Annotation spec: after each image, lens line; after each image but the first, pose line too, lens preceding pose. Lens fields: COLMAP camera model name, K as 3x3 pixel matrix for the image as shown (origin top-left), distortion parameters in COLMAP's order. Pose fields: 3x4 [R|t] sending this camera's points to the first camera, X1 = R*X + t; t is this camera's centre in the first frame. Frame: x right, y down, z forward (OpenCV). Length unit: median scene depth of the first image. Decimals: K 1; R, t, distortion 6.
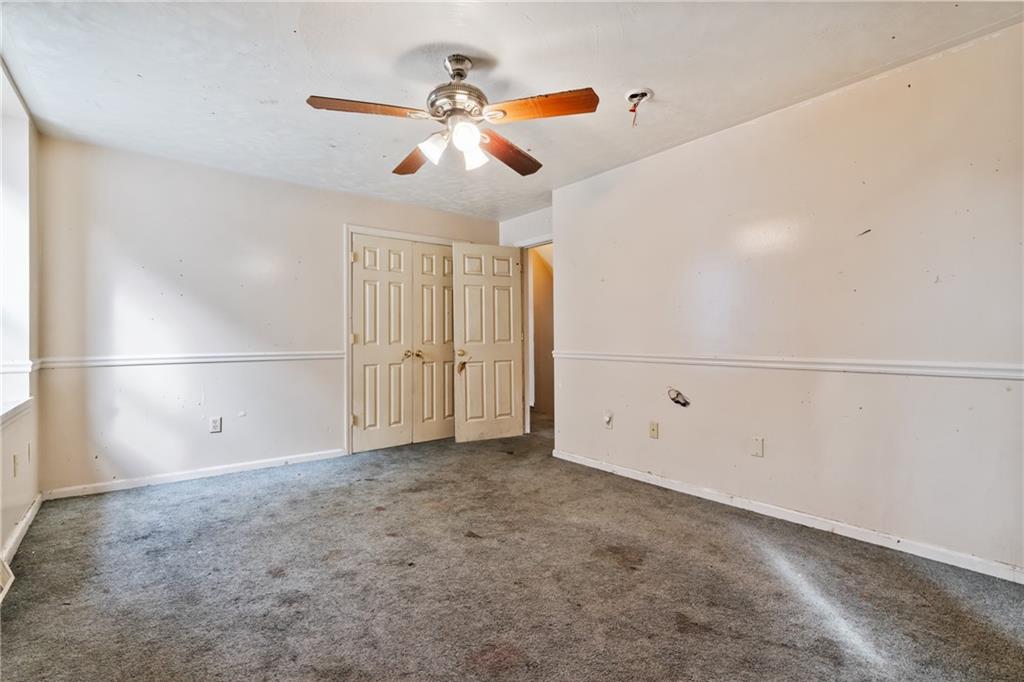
lens RADIAL K [[459.1, 0, 510.3], [0, 459.1, 336.6], [0, 0, 1]] dist [-0.001687, -0.000375]
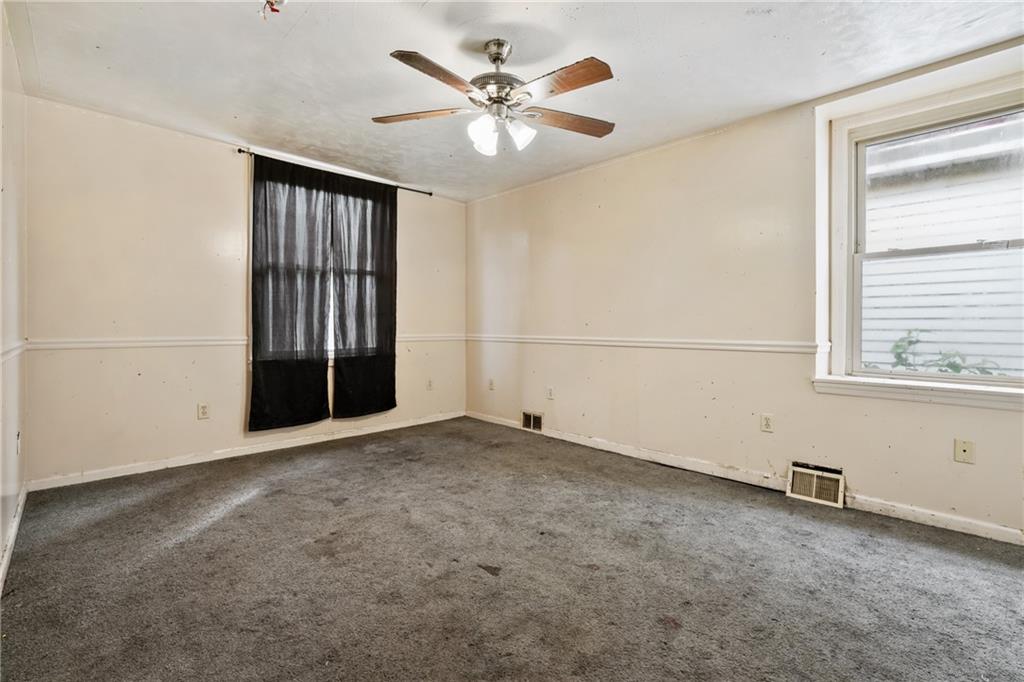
lens RADIAL K [[459.1, 0, 510.3], [0, 459.1, 336.6], [0, 0, 1]] dist [-0.001687, -0.000375]
pose [[-0.997106, 0.001144, -0.076020, -0.055563], [-0.000705, 0.999705, 0.024296, 0.015362], [0.076026, 0.024279, -0.996810, 1.794368]]
